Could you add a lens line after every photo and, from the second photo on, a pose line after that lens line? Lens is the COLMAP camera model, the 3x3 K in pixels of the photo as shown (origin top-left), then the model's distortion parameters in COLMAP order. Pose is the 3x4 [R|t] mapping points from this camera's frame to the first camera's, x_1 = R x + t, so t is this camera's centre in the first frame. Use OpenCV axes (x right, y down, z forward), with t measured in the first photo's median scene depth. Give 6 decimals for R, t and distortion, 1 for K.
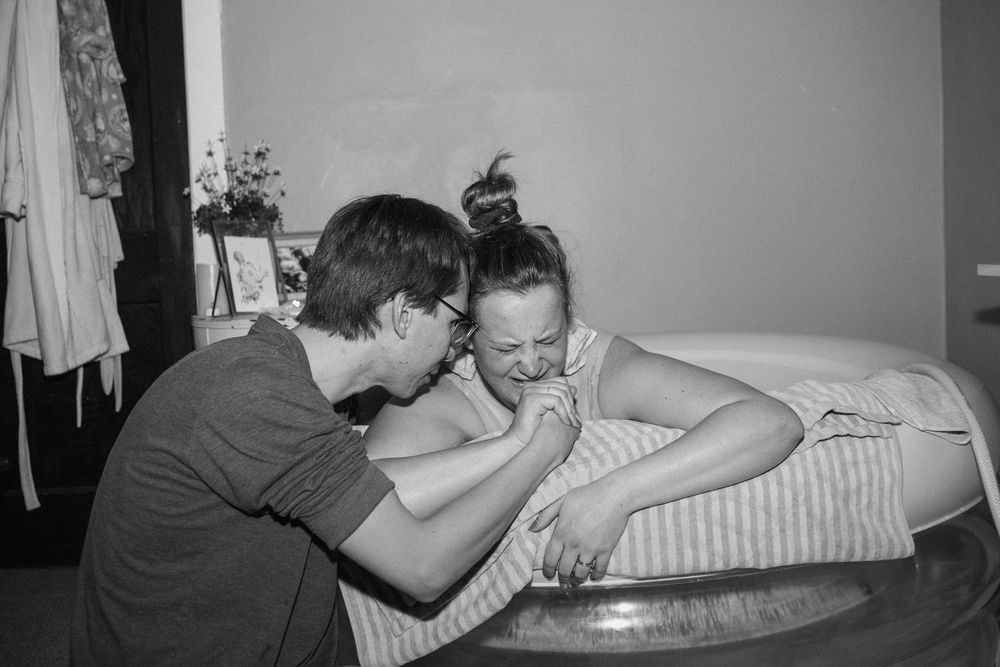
lens RADIAL K [[967.2, 0, 500.0], [0, 967.2, 333.5], [0, 0, 1]] dist [-0.079373, -0.006741]
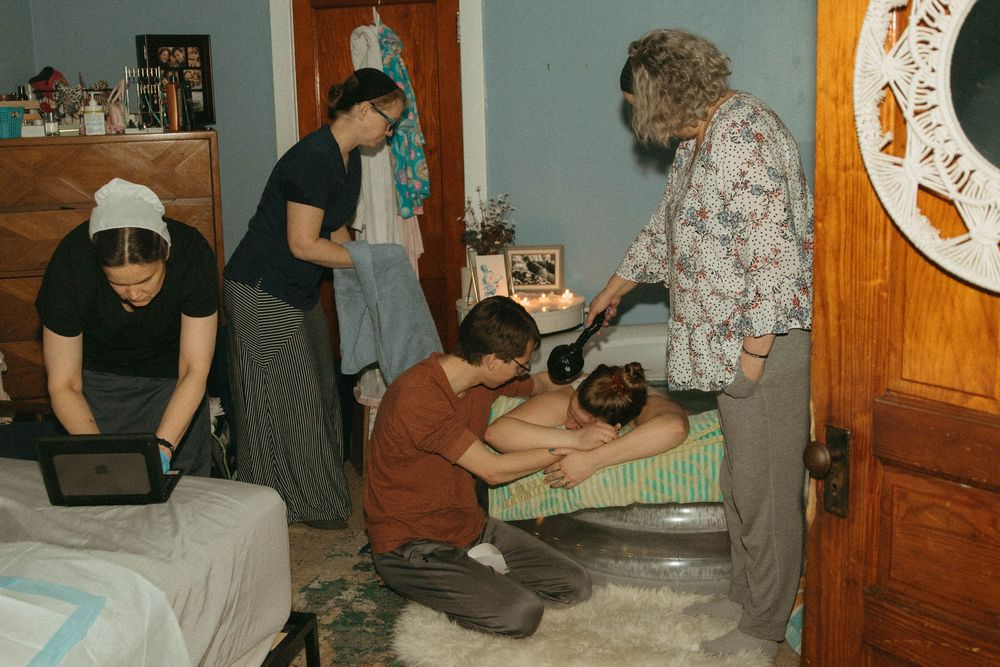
lens RADIAL K [[967.2, 0, 500.0], [0, 967.2, 333.5], [0, 0, 1]] dist [-0.079373, -0.006741]
pose [[0.932583, 0.091806, -0.349086, 0.318059], [-0.043935, 0.988795, 0.142671, -0.192292], [0.358273, -0.117715, 0.926166, -0.491490]]
